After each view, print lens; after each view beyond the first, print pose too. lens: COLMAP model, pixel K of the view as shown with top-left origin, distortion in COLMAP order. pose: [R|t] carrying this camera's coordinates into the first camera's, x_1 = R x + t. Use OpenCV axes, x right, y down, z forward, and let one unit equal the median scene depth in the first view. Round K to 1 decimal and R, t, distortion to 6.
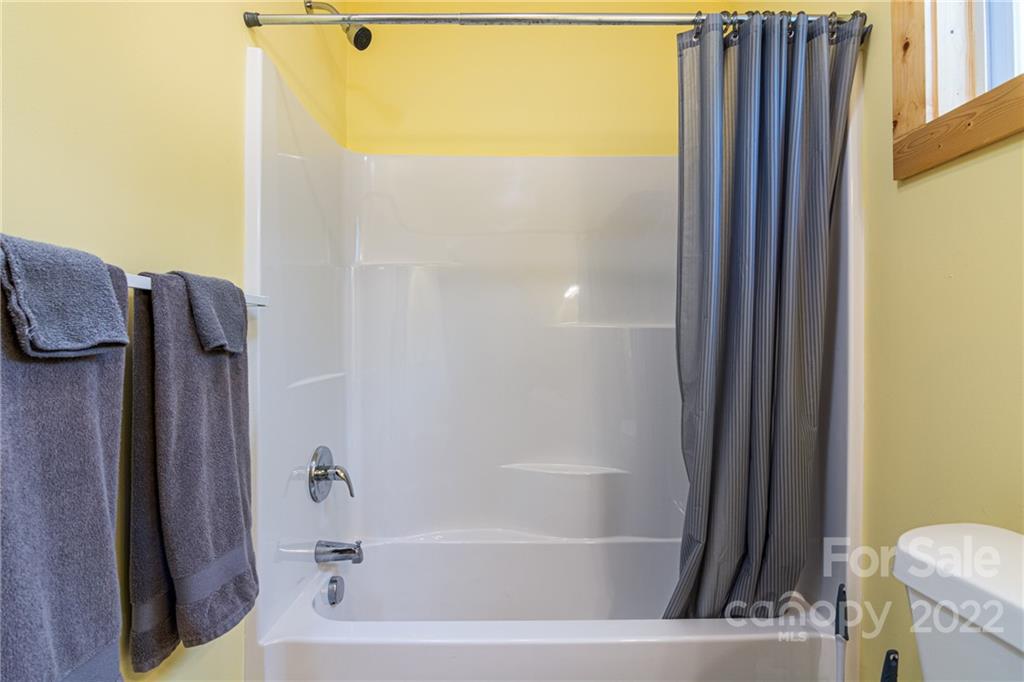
lens RADIAL K [[494.8, 0, 512.0], [0, 494.8, 341.0], [0, 0, 1]] dist [-0.022851, -0.000107]
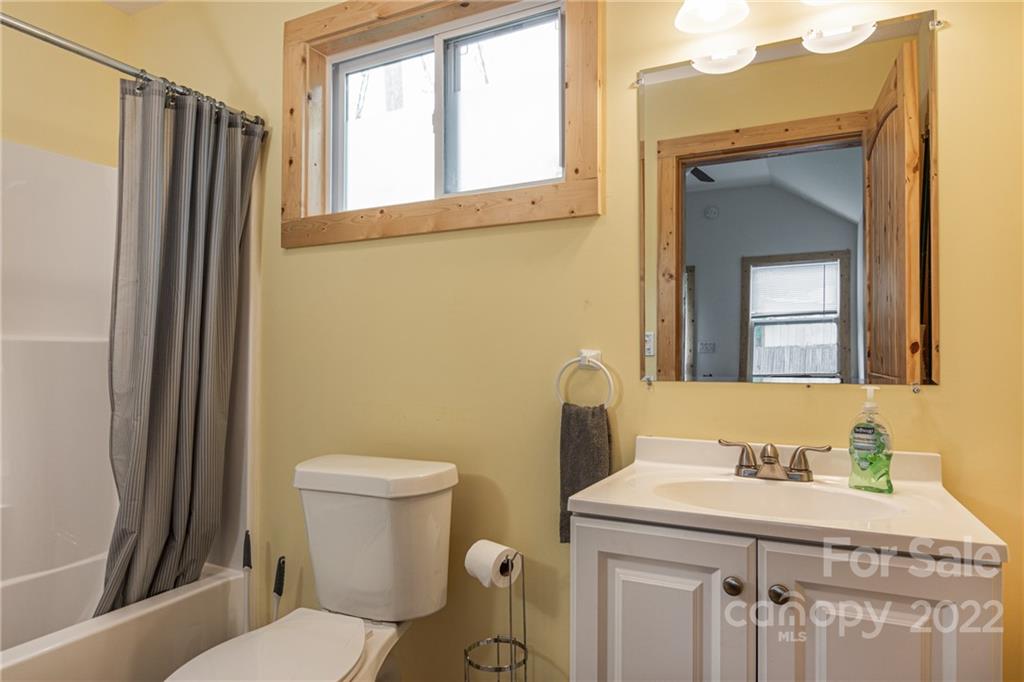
lens RADIAL K [[621.7, 0, 512.0], [0, 621.7, 341.0], [0, 0, 1]] dist [0.000063, 0.001605]
pose [[0.464291, 0.013328, 0.885582, -0.522013], [-0.005620, 0.999911, -0.012102, -0.021683], [-0.885665, 0.000642, 0.464325, -0.468140]]
